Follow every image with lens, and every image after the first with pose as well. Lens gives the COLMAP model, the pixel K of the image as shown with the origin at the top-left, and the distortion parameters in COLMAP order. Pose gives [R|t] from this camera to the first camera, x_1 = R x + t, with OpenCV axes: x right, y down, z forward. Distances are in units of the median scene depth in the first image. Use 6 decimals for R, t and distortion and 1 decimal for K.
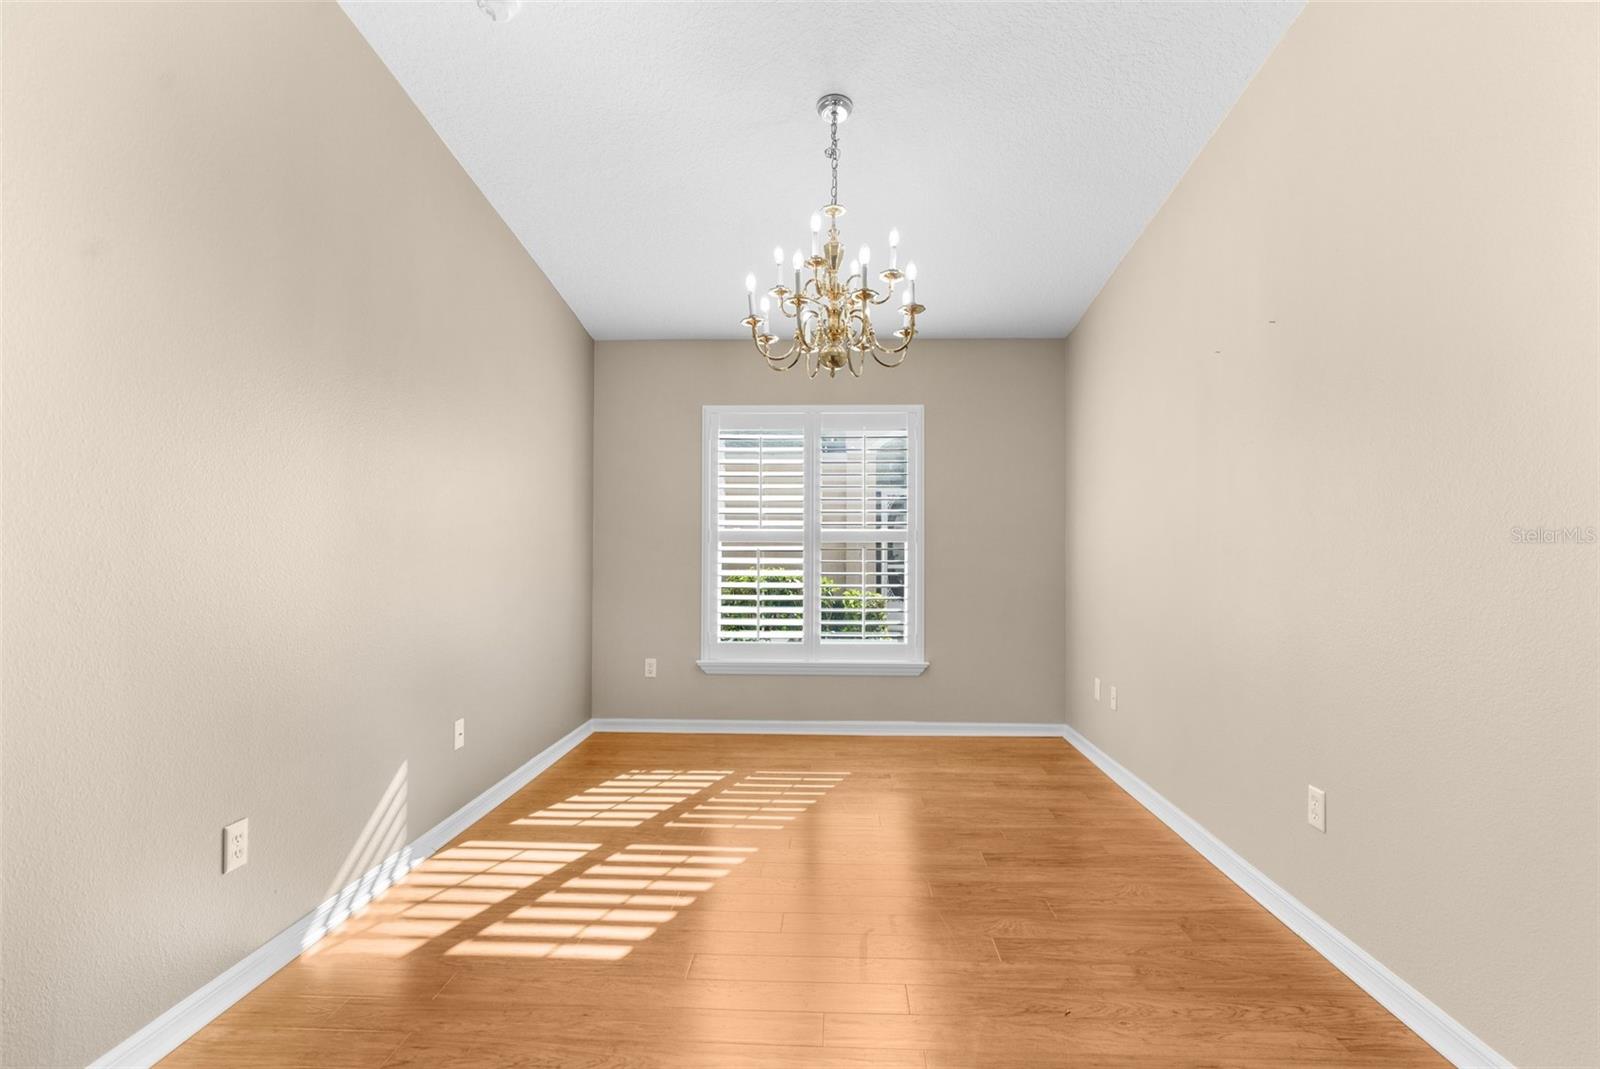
lens RADIAL K [[731.9, 0, 801.2], [0, 731.9, 537.6], [0, 0, 1]] dist [-0.016231, 0.007250]
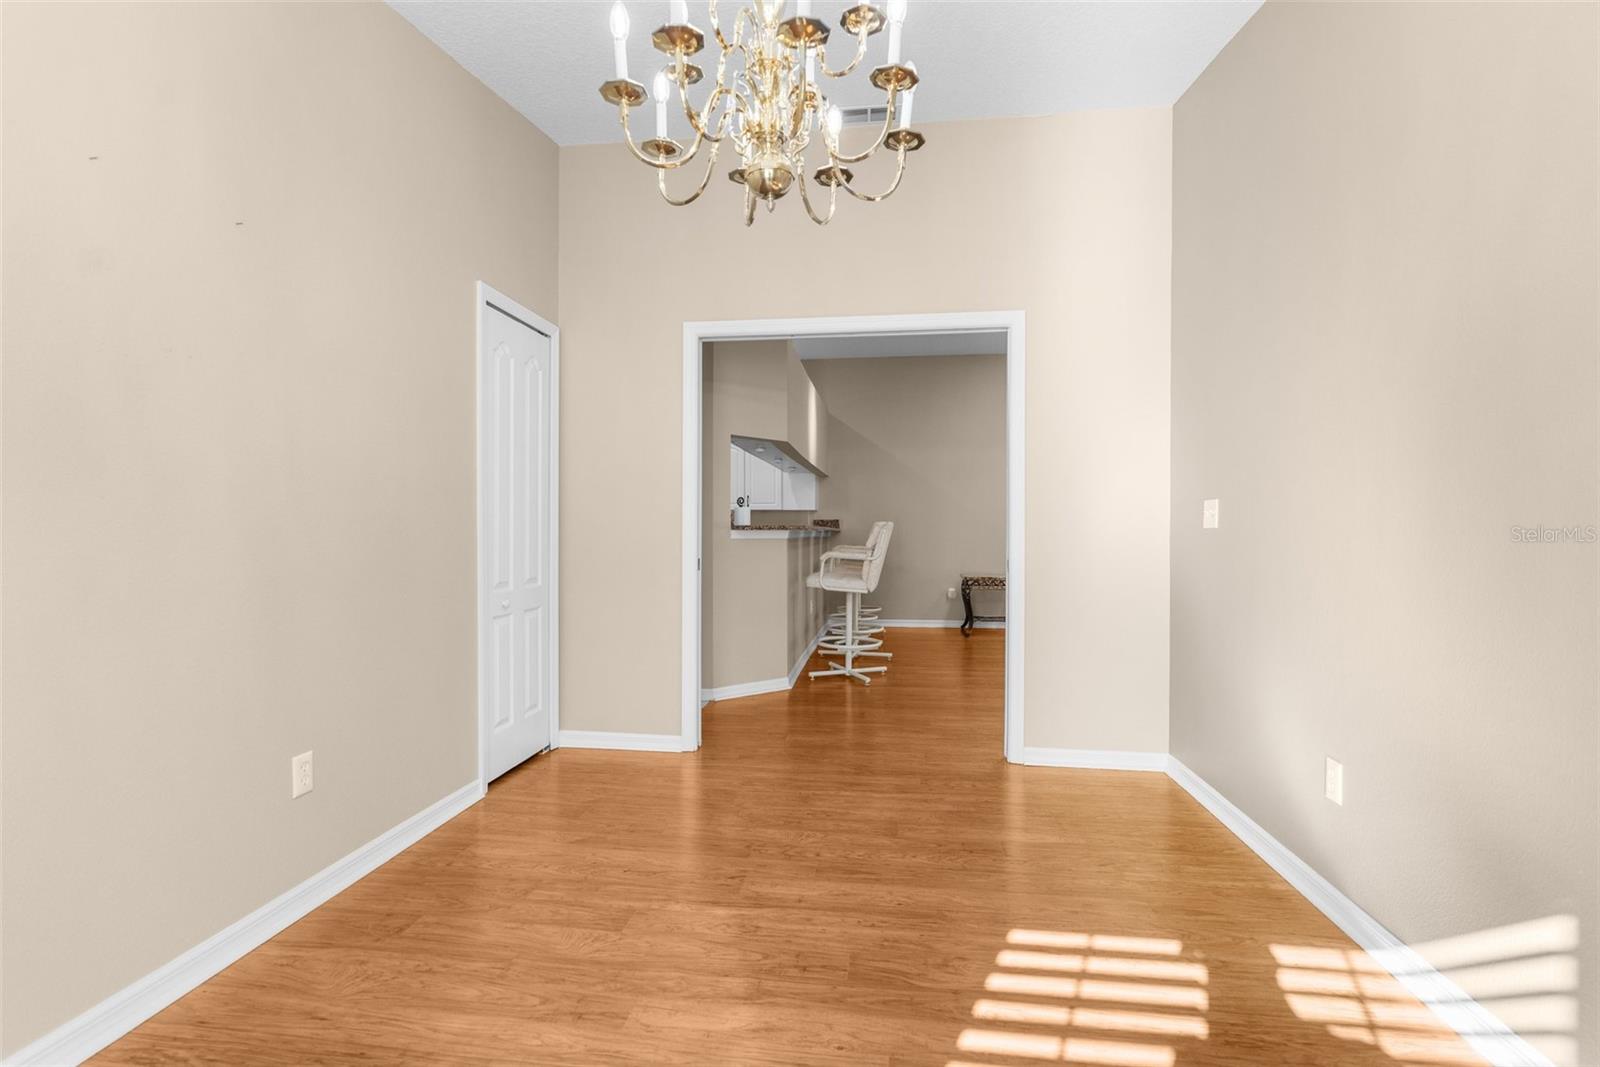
lens RADIAL K [[731.9, 0, 801.1], [0, 731.9, 524.2], [0, 0, 1]] dist [-0.016231, 0.007250]
pose [[-0.996725, -0.007747, 0.080495, -0.035968], [-0.009126, 0.999818, -0.016780, 0.045248], [-0.080351, -0.017459, -0.996614, 1.901654]]
